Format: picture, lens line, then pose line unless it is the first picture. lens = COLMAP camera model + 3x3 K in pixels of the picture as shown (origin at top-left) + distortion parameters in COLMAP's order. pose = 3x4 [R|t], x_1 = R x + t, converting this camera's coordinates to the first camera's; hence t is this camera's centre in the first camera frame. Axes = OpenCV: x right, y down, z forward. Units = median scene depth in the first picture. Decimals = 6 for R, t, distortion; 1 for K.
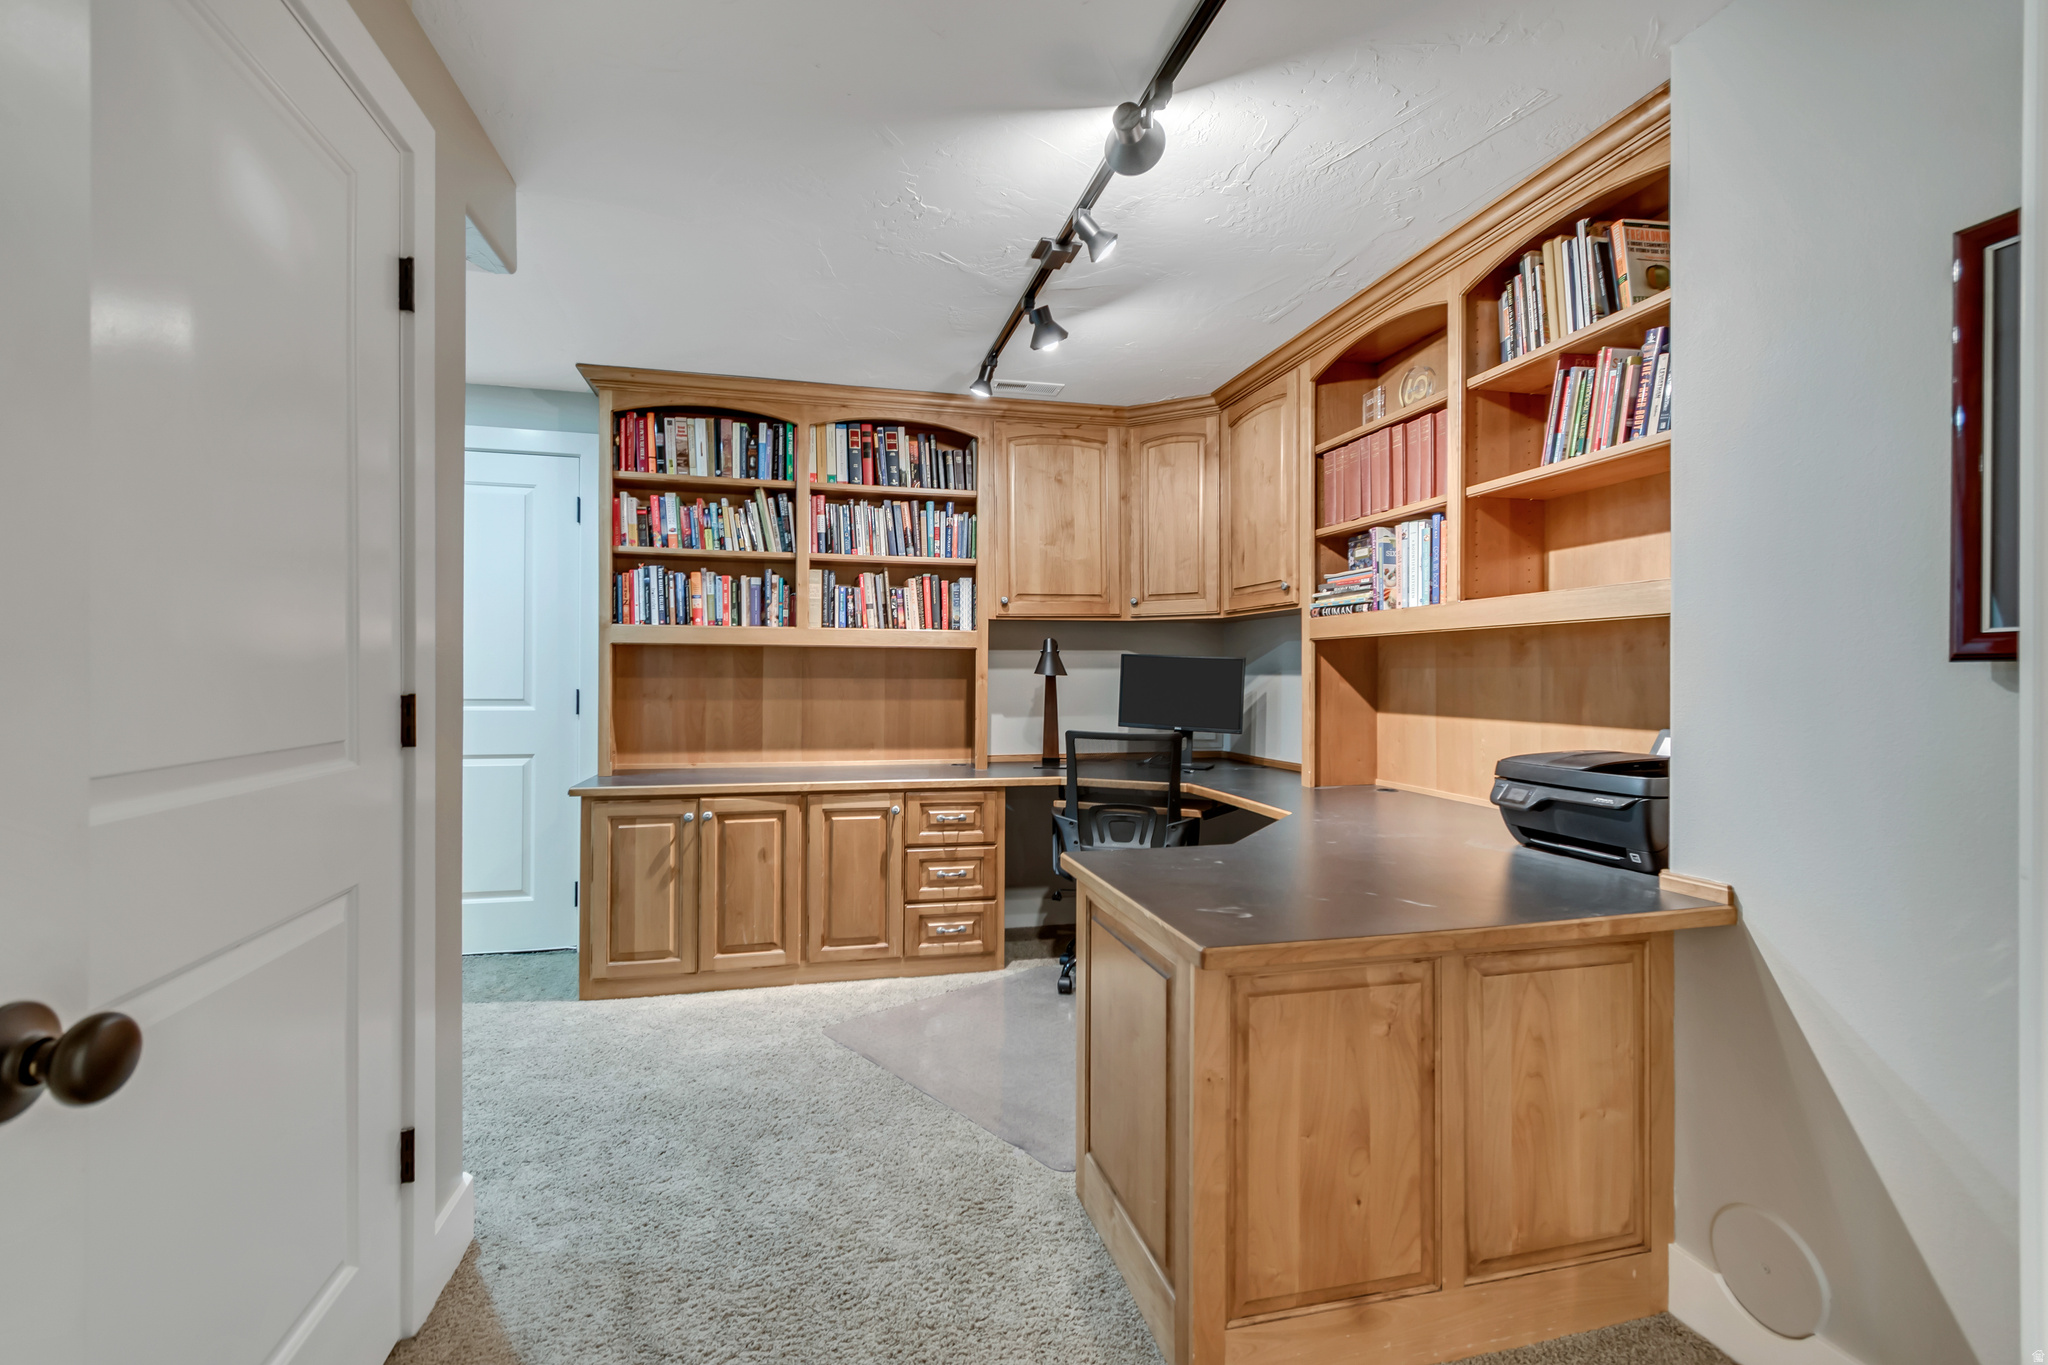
lens RADIAL K [[913.7, 0, 1032.2], [0, 913.7, 675.6], [0, 0, 1]] dist [-0.003308, -0.001514]
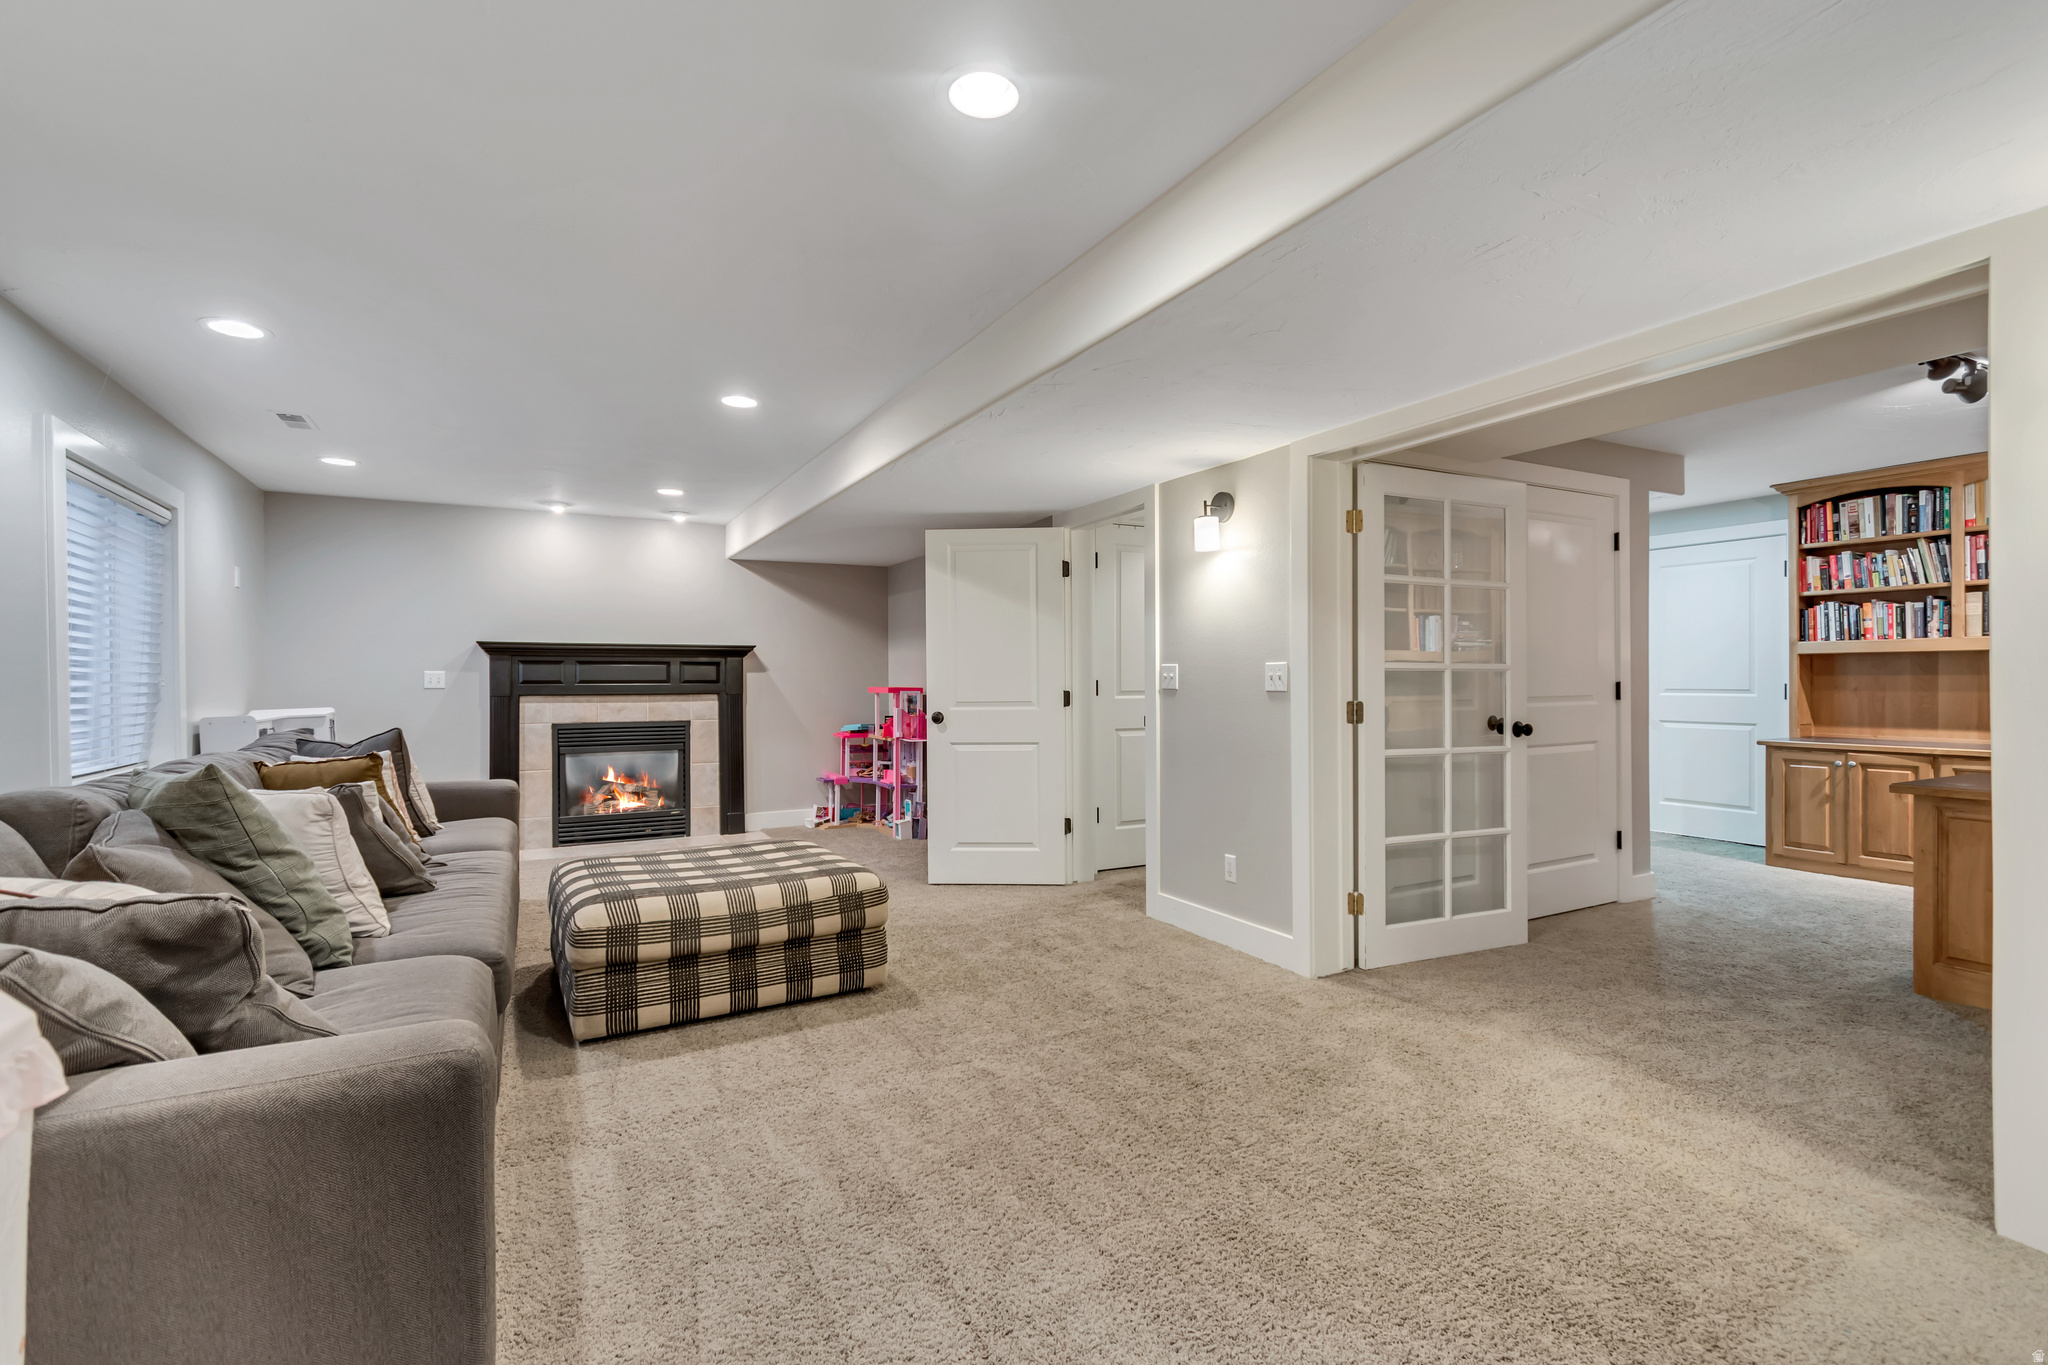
lens RADIAL K [[913.7, 0, 1027.8], [0, 913.7, 681.7], [0, 0, 1]] dist [-0.003308, -0.001514]
pose [[0.245623, -0.001693, -0.969364, 0.717380], [0.006096, 0.999981, -0.000201, 0.004626], [0.969346, -0.005860, 0.245628, -0.662042]]
